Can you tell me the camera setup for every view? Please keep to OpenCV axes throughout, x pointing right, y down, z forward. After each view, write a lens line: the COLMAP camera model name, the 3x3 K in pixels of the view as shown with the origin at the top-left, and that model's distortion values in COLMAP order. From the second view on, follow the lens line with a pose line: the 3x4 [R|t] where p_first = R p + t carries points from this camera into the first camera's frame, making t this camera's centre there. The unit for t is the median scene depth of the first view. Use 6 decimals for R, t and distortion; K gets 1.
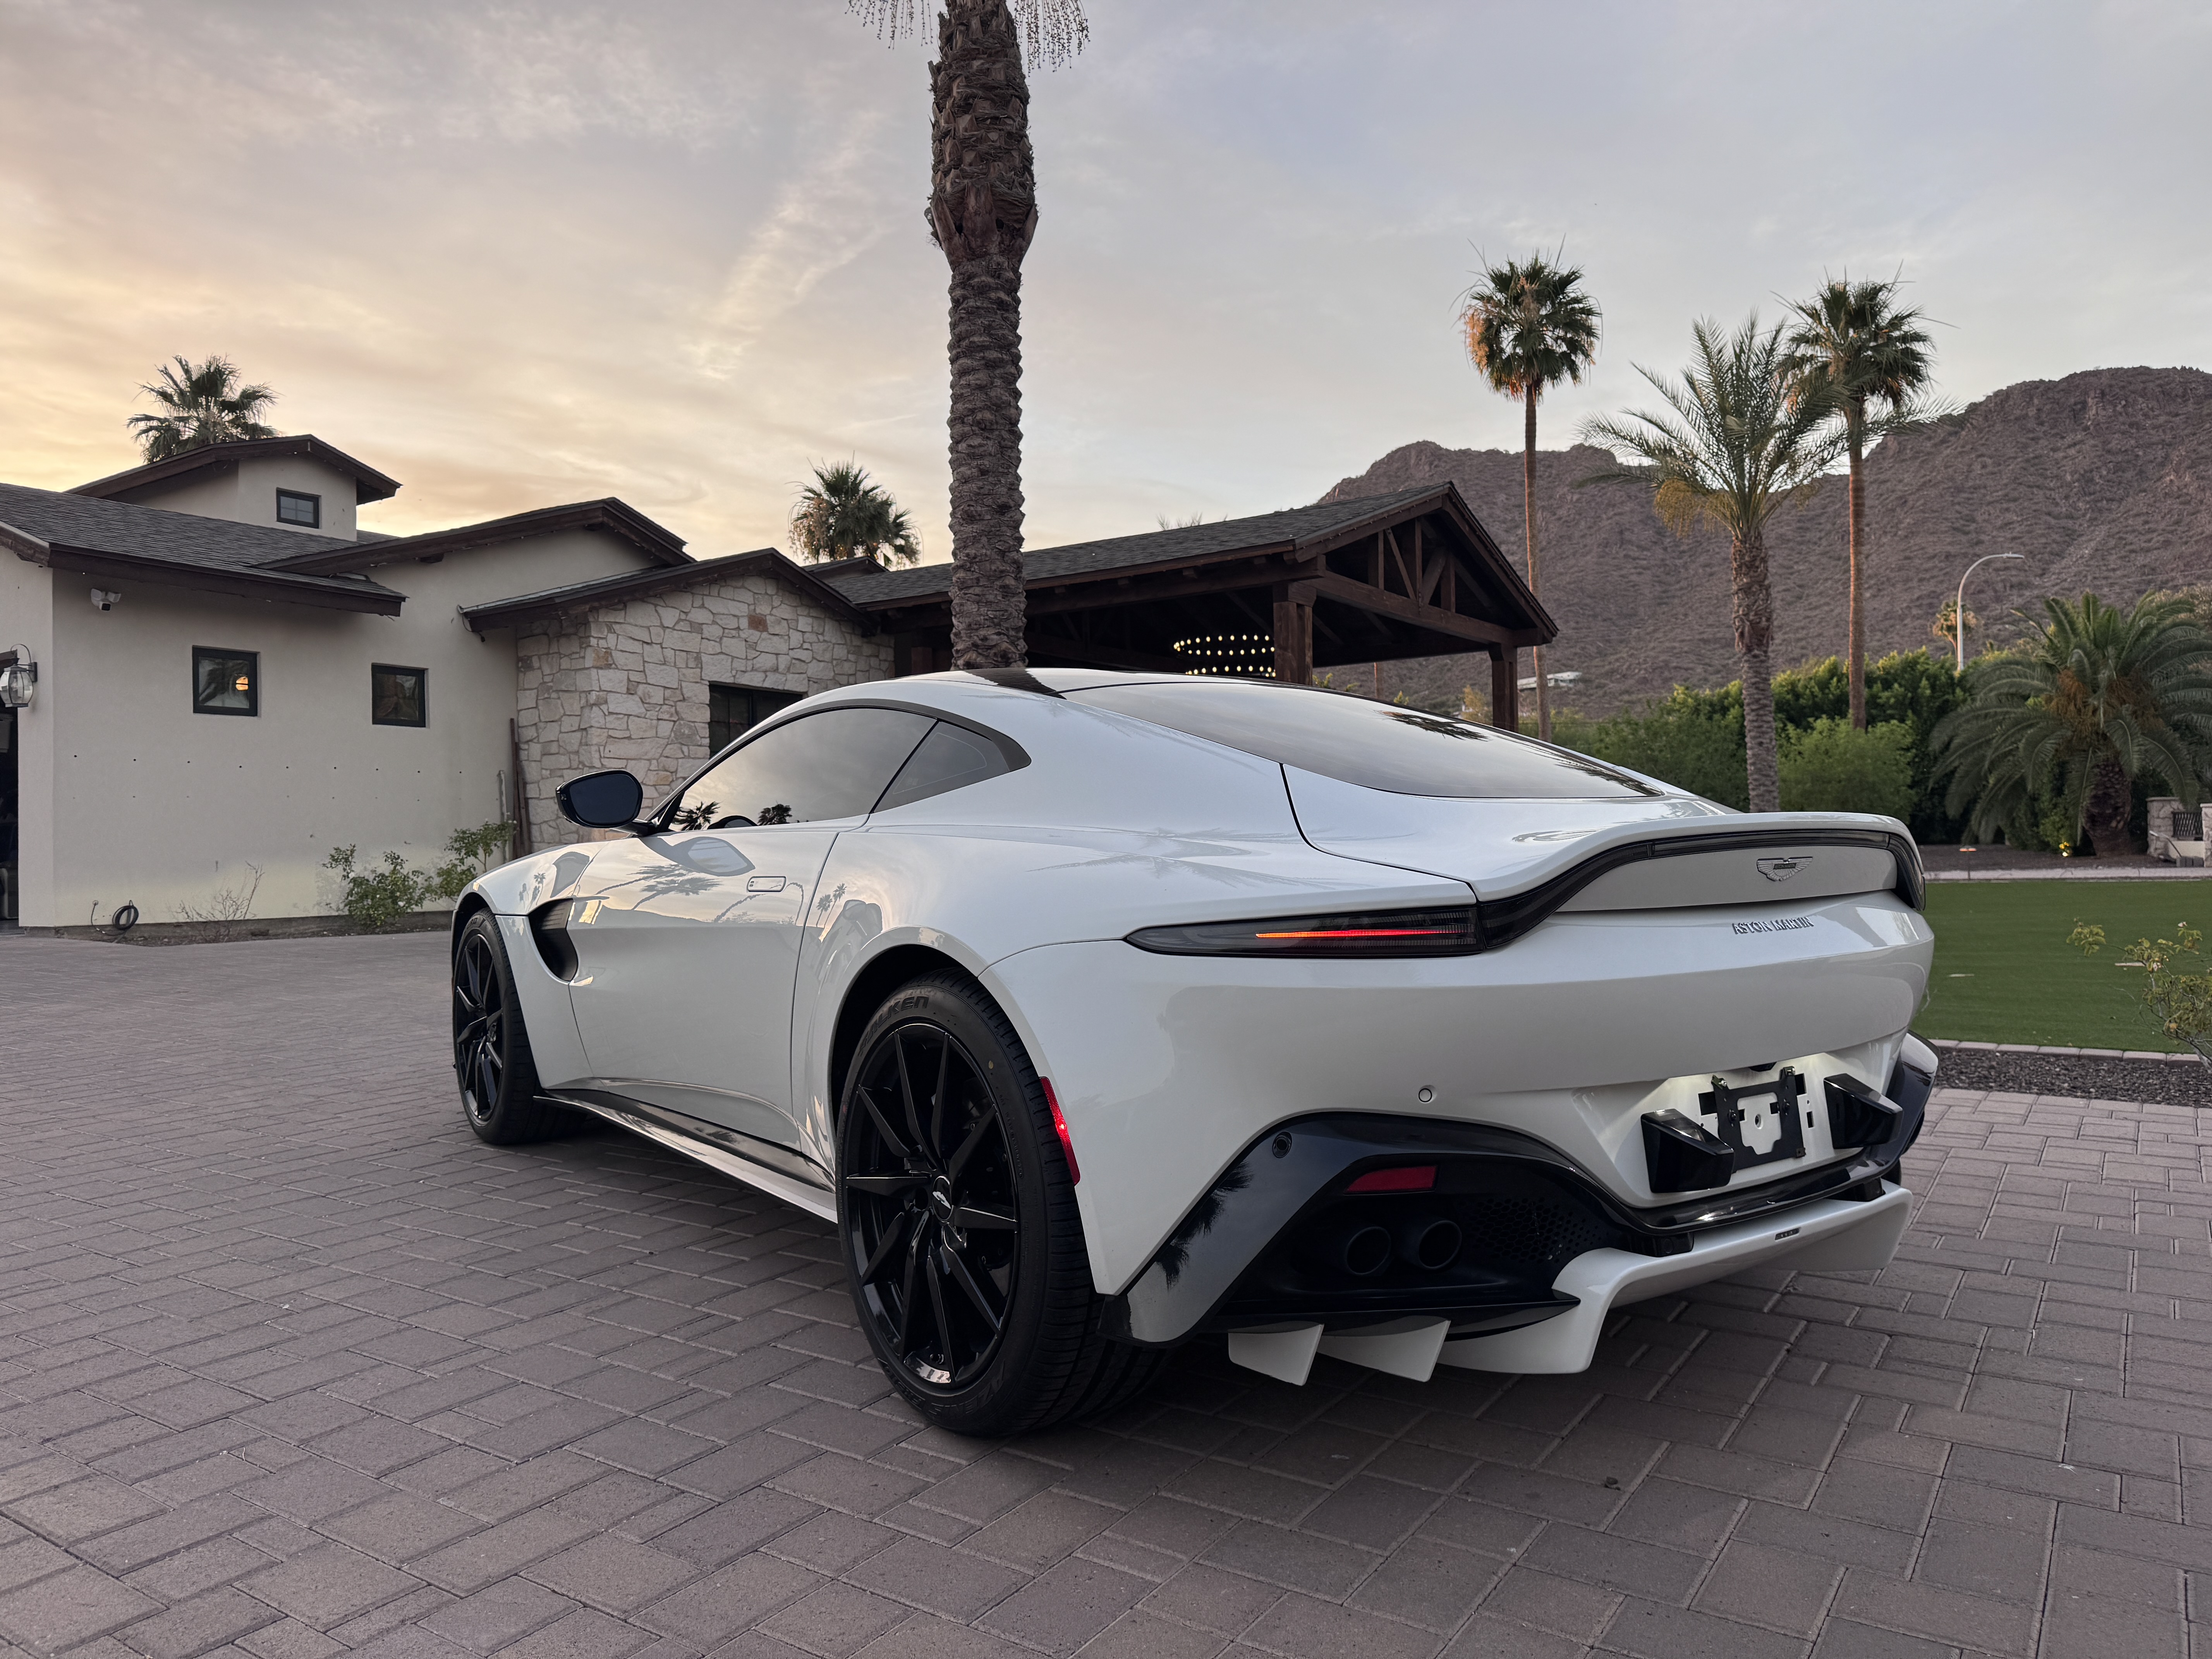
lens RADIAL K [[1494.9, 0, 1099.7], [0, 1494.9, 922.6], [0, 0, 1]] dist [0.158063, -0.218589]
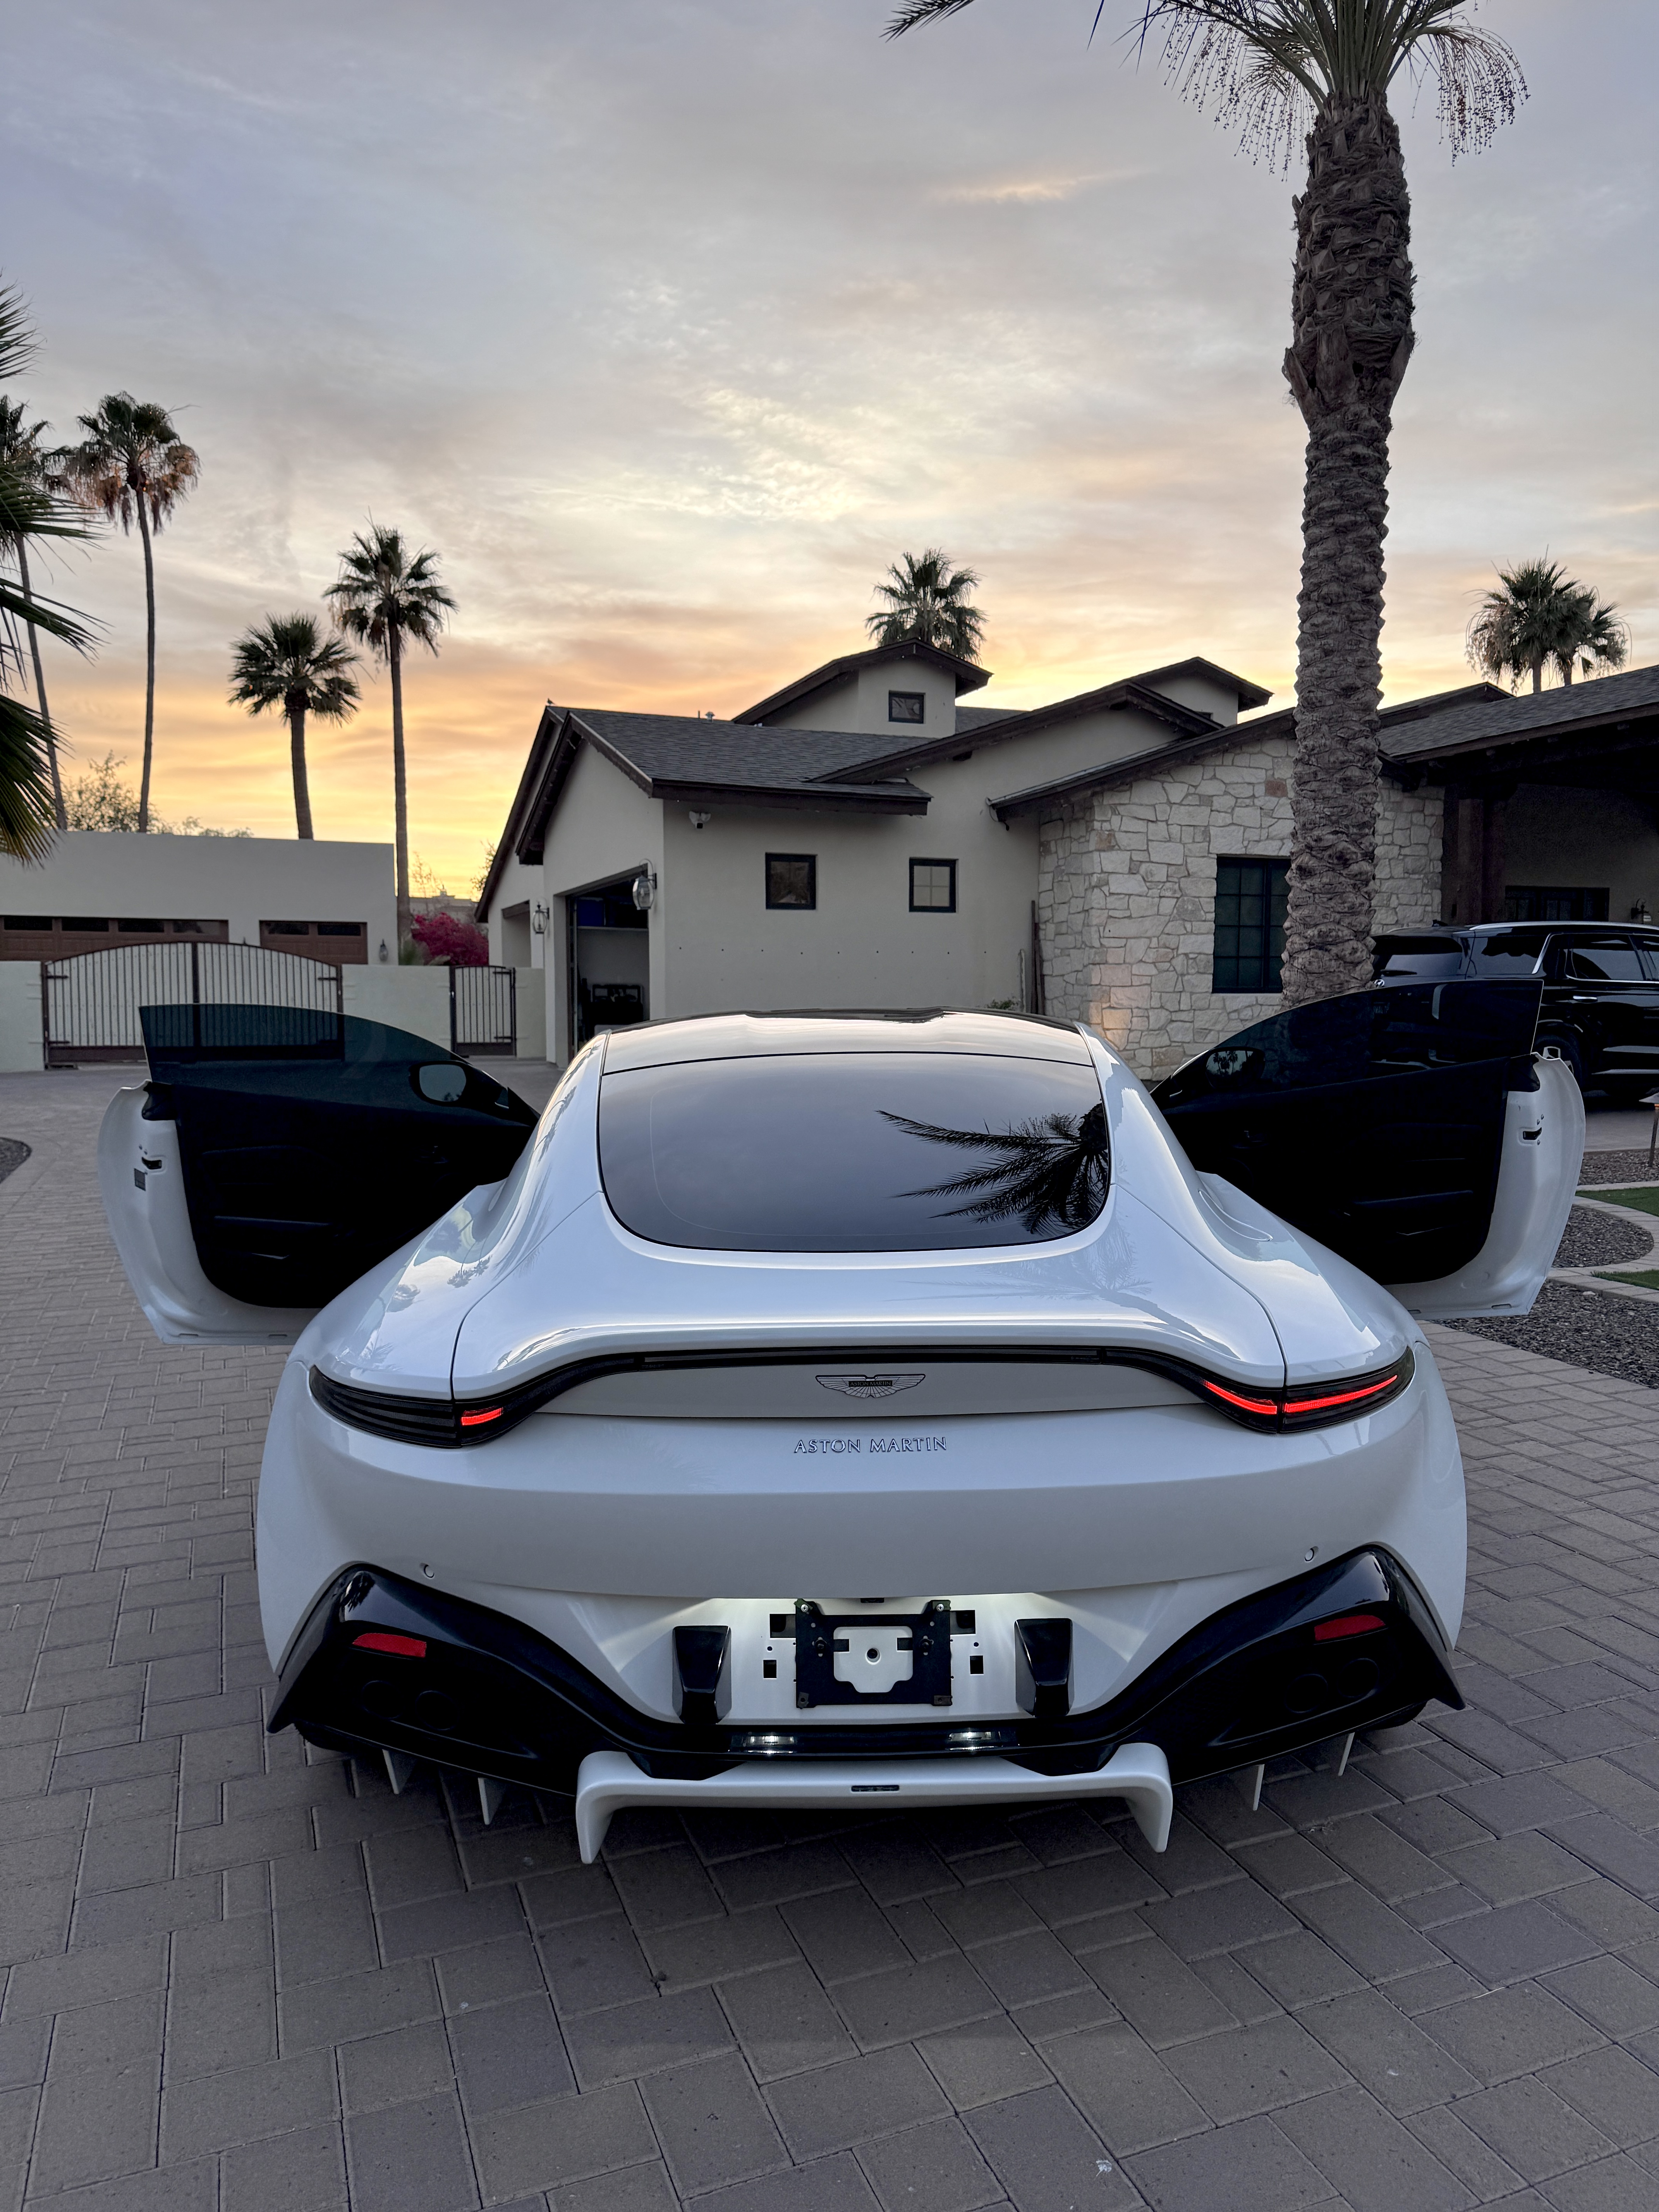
lens RADIAL K [[1520.3, 0, 829.5], [0, 1520.3, 1206.5], [0, 0, 1]] dist [0.024546, -0.007703]
pose [[0.825573, 0.089842, -0.557098, 0.212466], [-0.037760, 0.993827, 0.104315, -0.053801], [0.563031, -0.065084, 0.823869, 0.064167]]
